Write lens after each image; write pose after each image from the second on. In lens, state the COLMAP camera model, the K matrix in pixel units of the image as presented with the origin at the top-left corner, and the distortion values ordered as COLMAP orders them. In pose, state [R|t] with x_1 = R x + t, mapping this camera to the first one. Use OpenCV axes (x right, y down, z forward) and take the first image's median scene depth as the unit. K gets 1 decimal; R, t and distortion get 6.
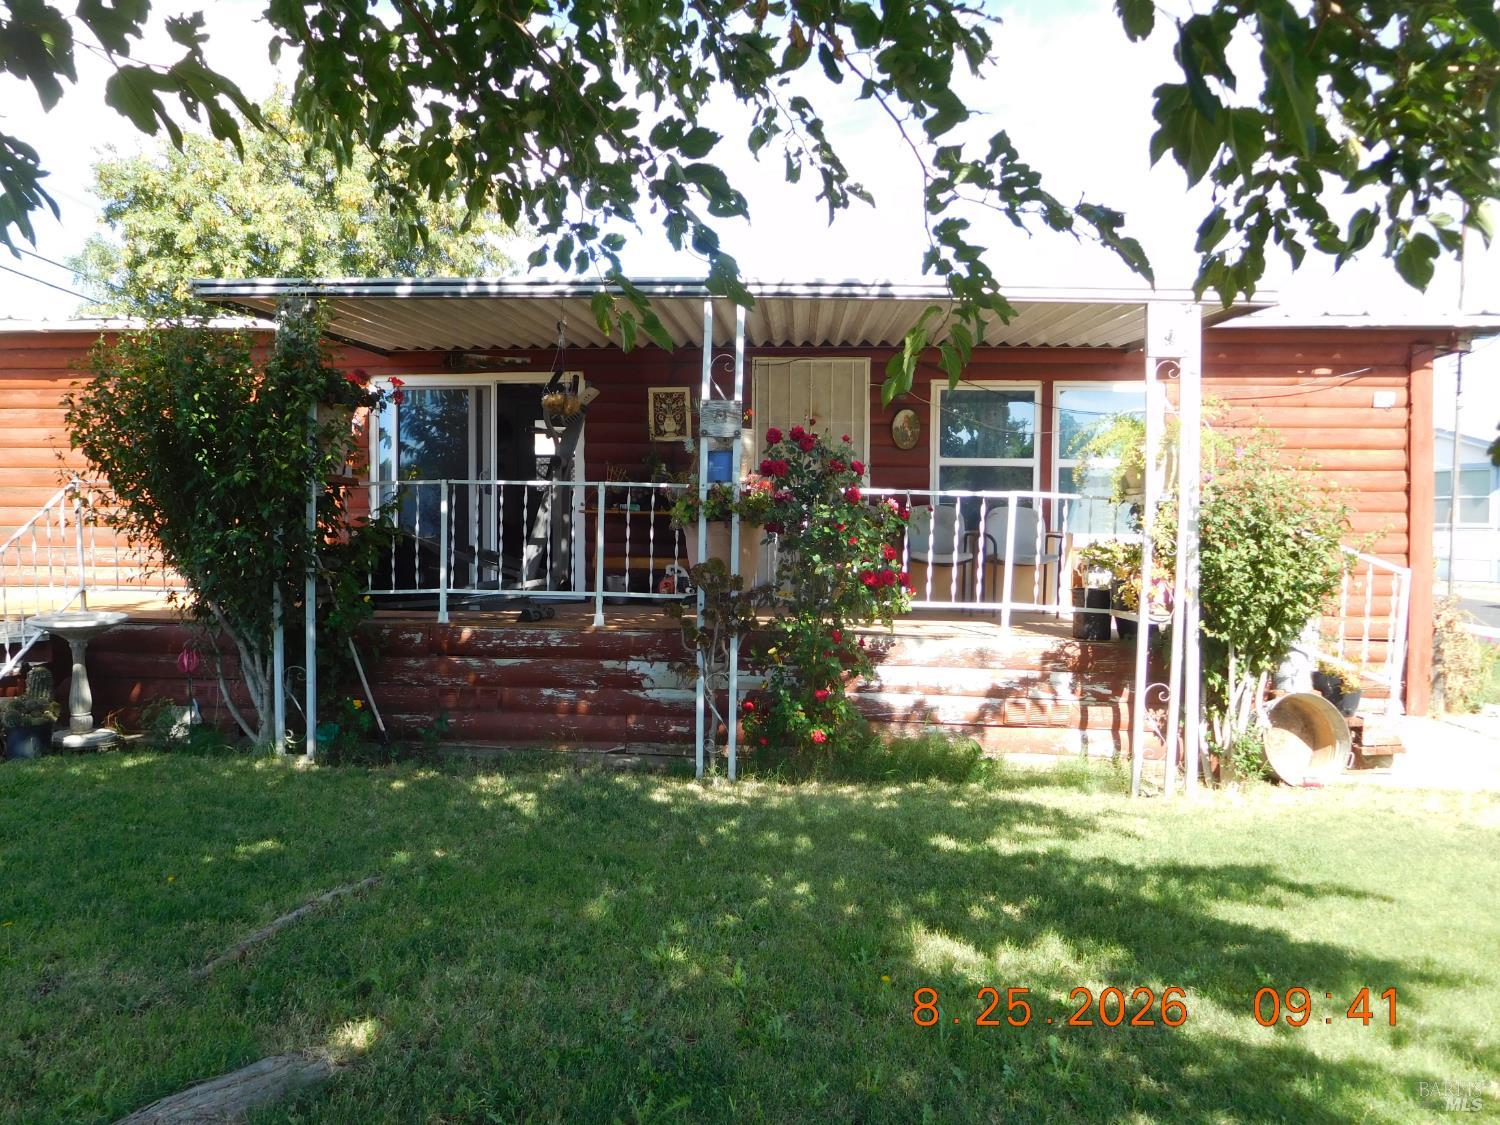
lens RADIAL K [[1167.8, 0, 750.0], [0, 1167.8, 562.5], [0, 0, 1]] dist [-0.031319, -0.000296]
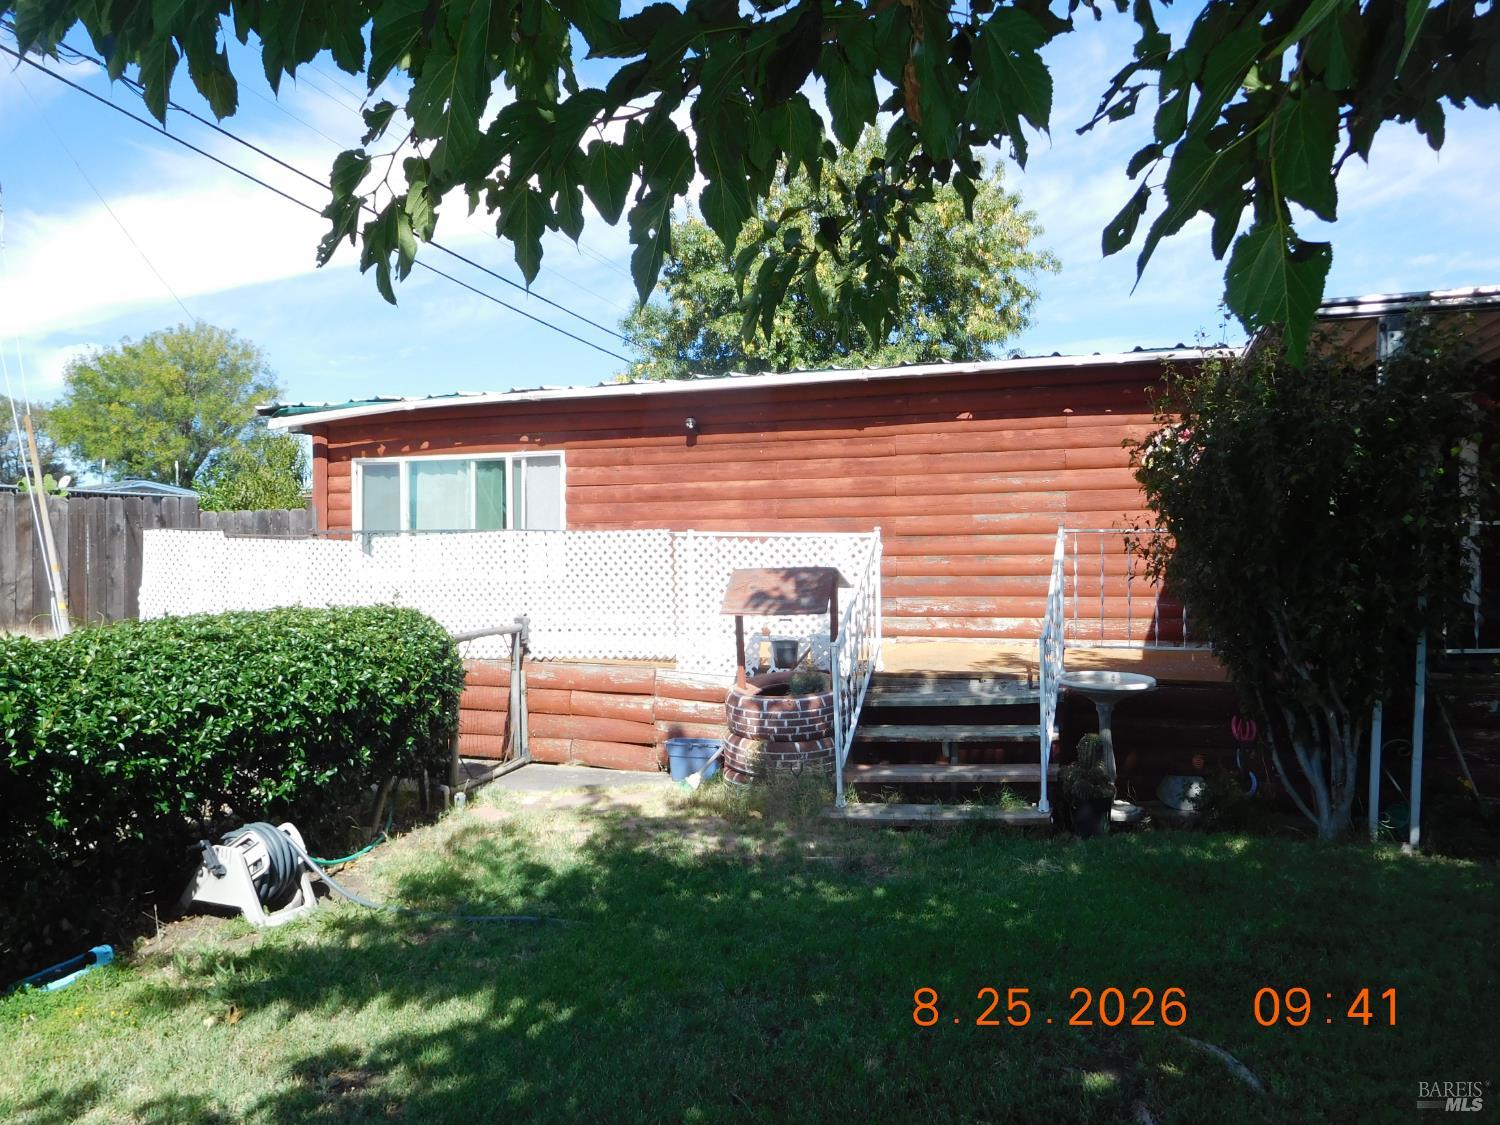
lens RADIAL K [[1167.8, 0, 750.0], [0, 1167.8, 562.5], [0, 0, 1]] dist [-0.031319, -0.000296]
pose [[0.958161, -0.013495, -0.285912, -0.559517], [0.001994, 0.999178, -0.040480, -0.006663], [0.286223, 0.038216, 0.957401, 0.039584]]
